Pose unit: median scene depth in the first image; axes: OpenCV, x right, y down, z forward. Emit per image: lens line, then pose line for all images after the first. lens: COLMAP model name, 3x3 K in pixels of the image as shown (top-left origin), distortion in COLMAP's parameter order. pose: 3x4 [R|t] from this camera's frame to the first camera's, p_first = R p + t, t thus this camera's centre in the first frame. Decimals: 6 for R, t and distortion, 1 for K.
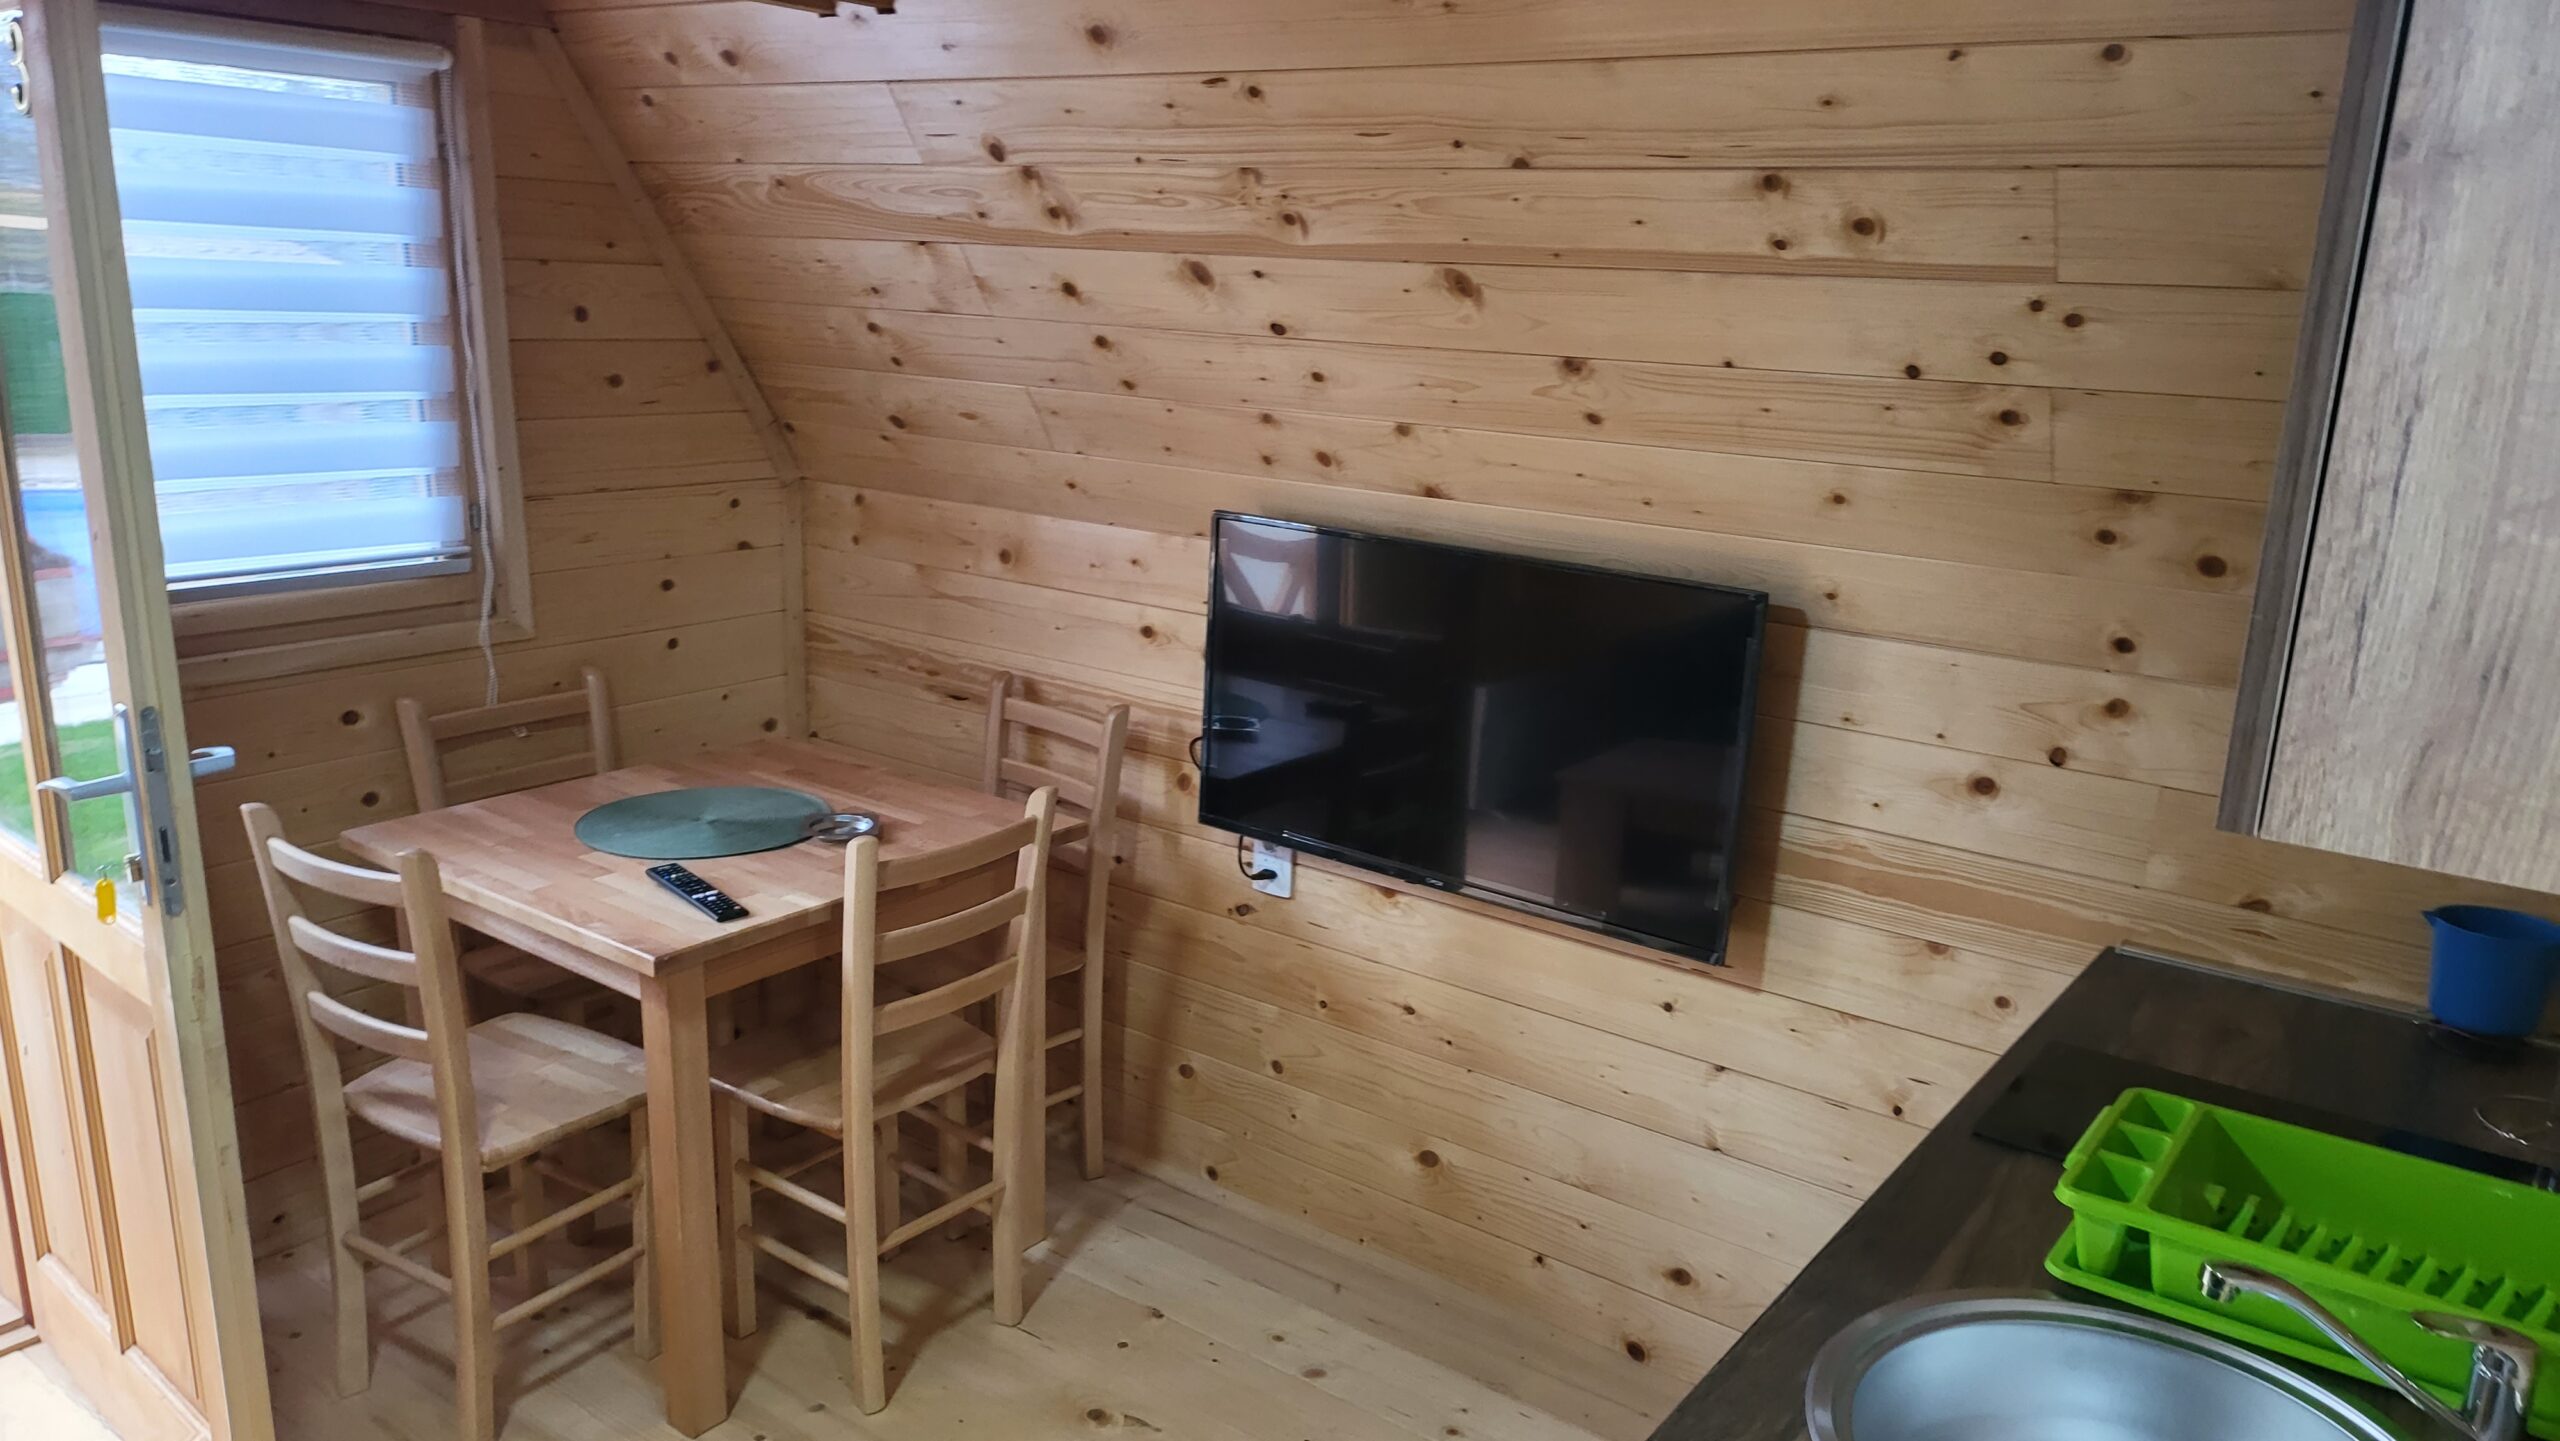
lens RADIAL K [[1793.2, 0, 1371.5], [0, 1793.2, 731.8], [0, 0, 1]] dist [0.071475, -0.075416]
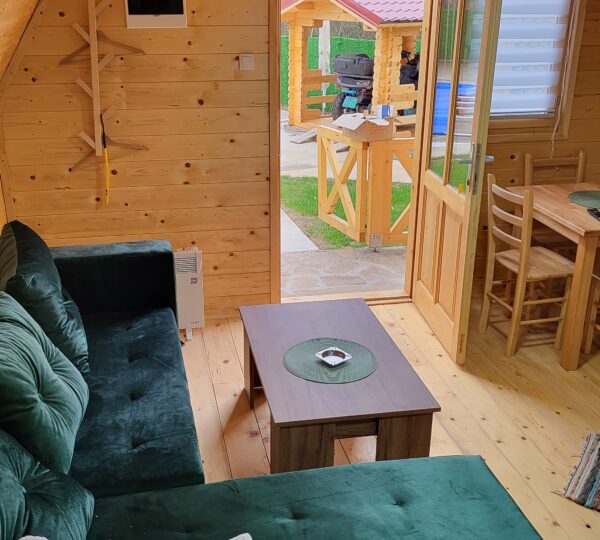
lens RADIAL K [[746.7, 0, 273.6], [0, 746.7, 272.6], [0, 0, 1]] dist [0.058903, -0.063070]
pose [[0.704090, 0.218269, -0.675734, 0.145639], [-0.146533, 0.975767, 0.162502, 0.042758], [0.694828, -0.015399, 0.719011, -0.373544]]
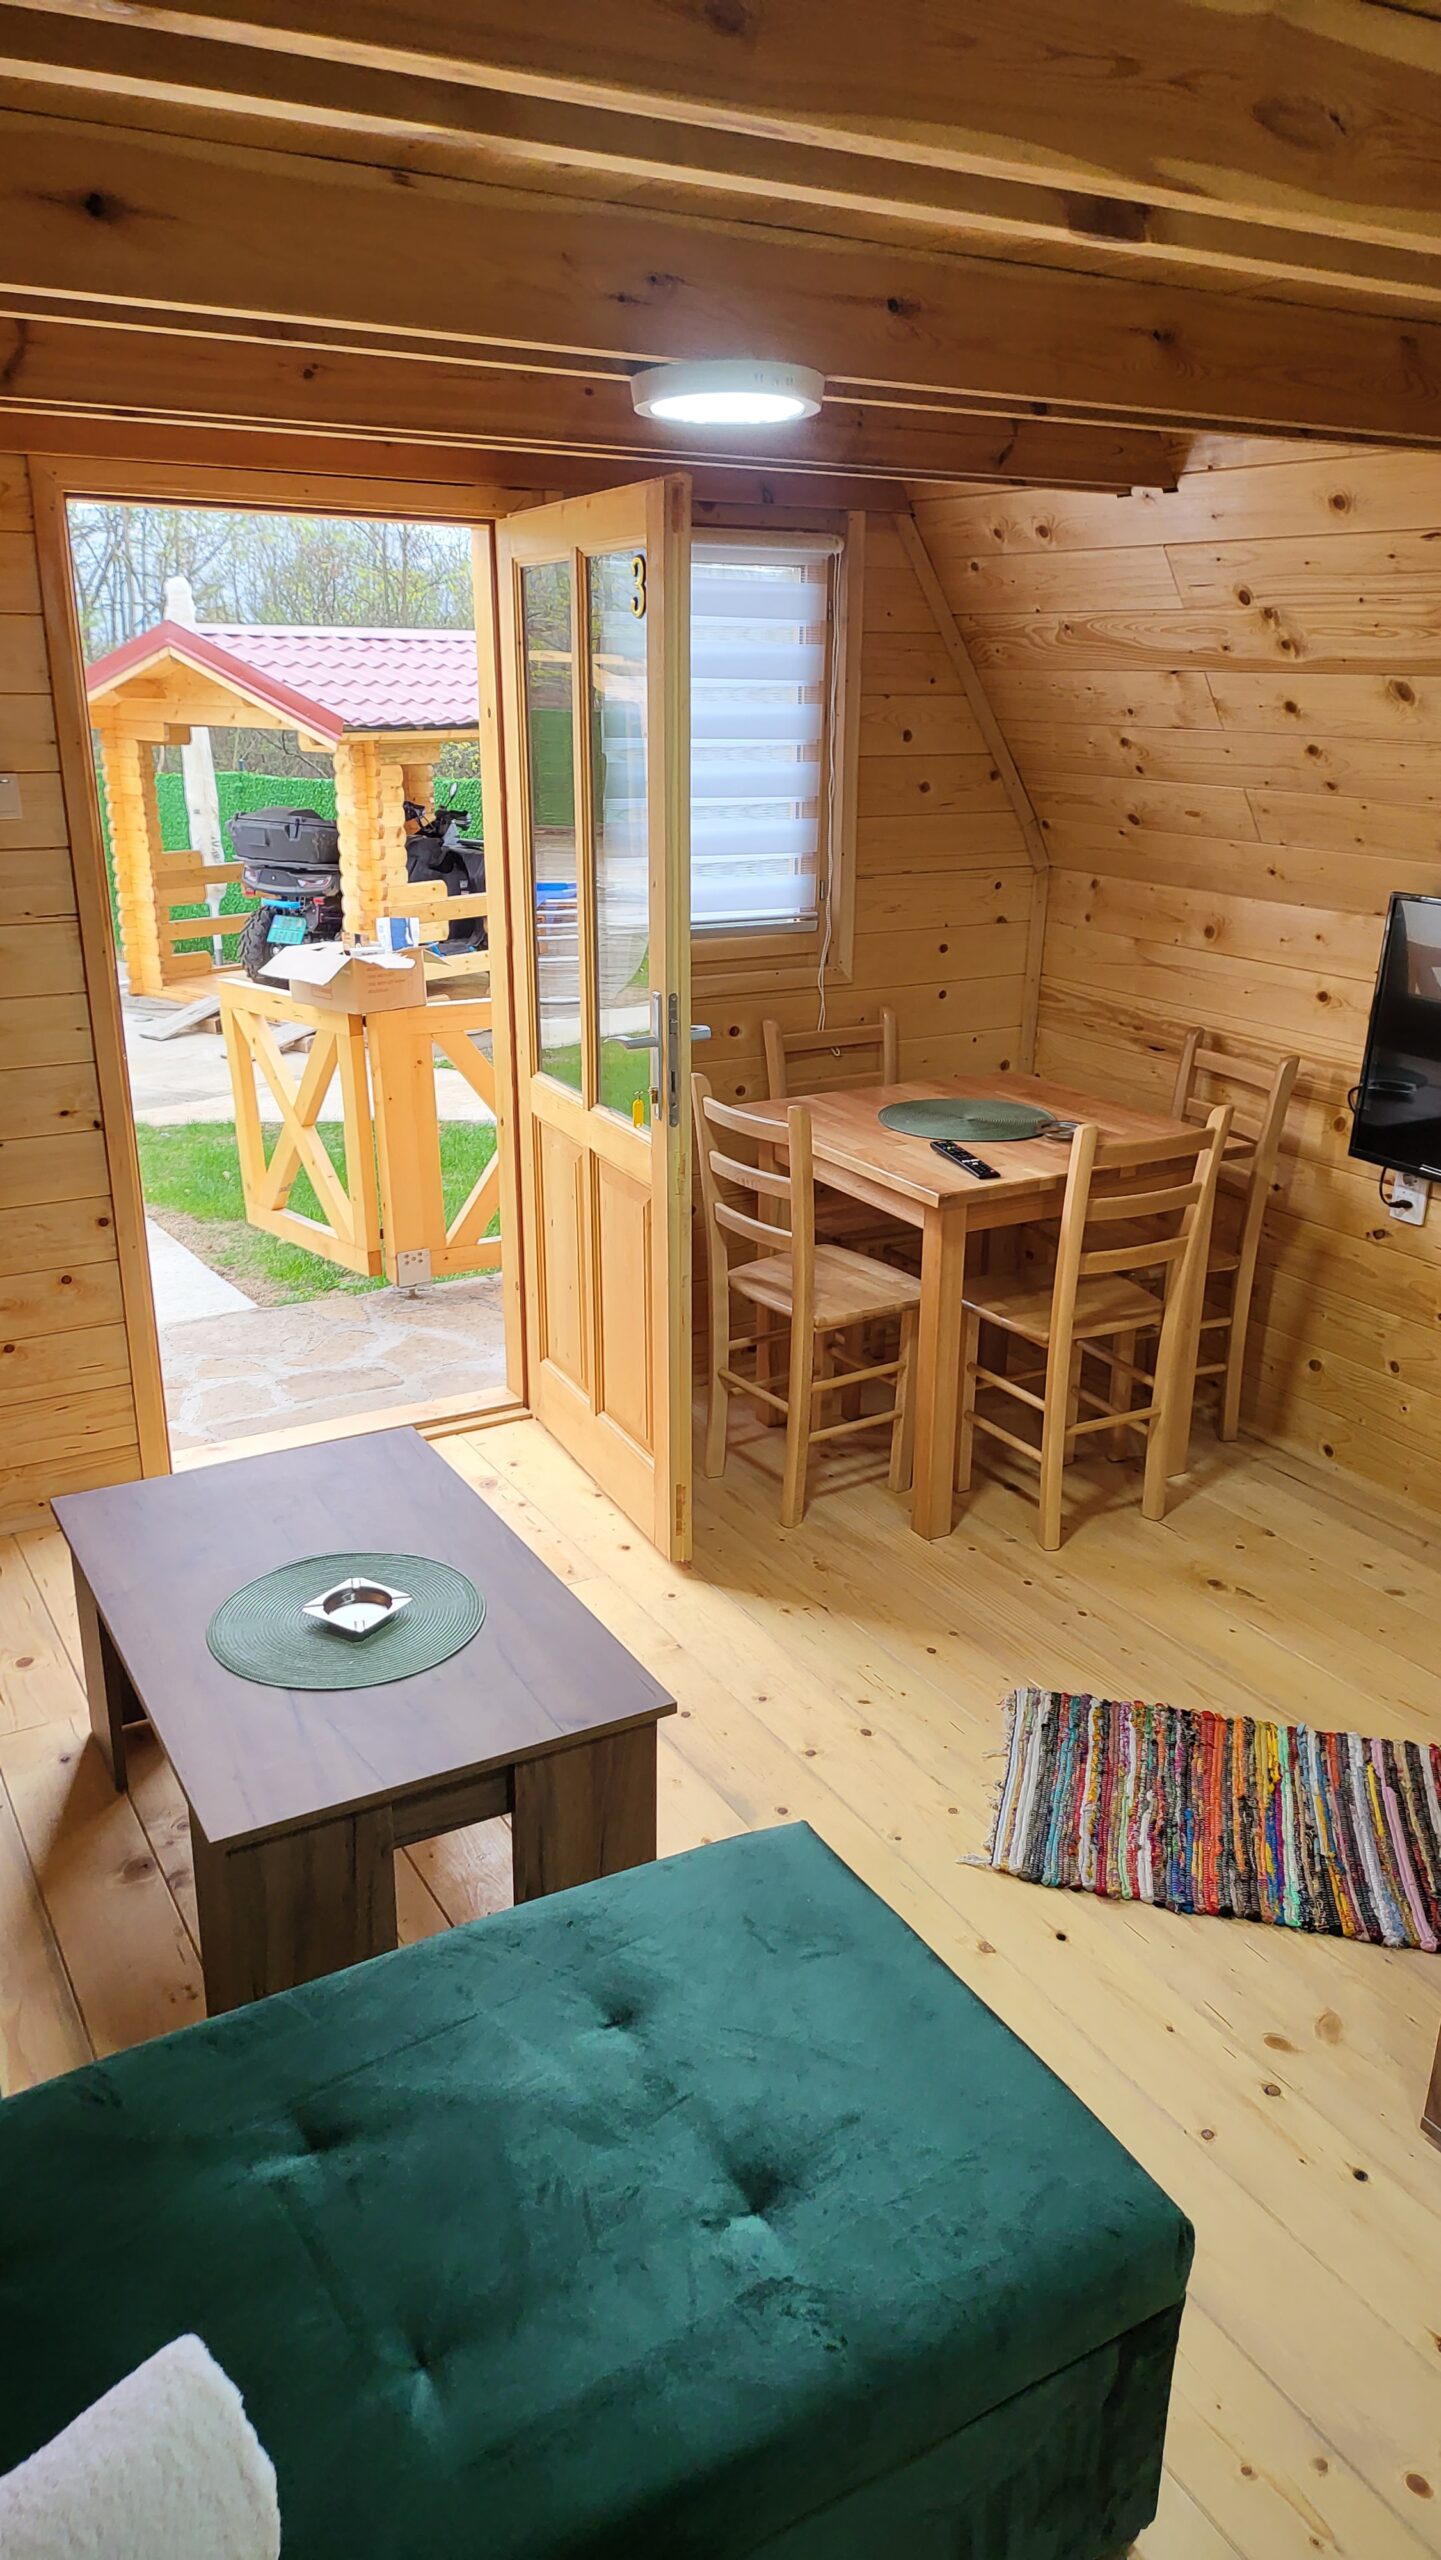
lens RADIAL K [[1793.2, 0, 747.5], [0, 1793.2, 1286.6], [0, 0, 1]] dist [0.071475, -0.075416]
pose [[0.905134, 0.114180, -0.409506, 0.047132], [-0.082633, 0.992138, 0.093986, 0.059019], [0.417018, -0.051231, 0.907453, -0.286693]]
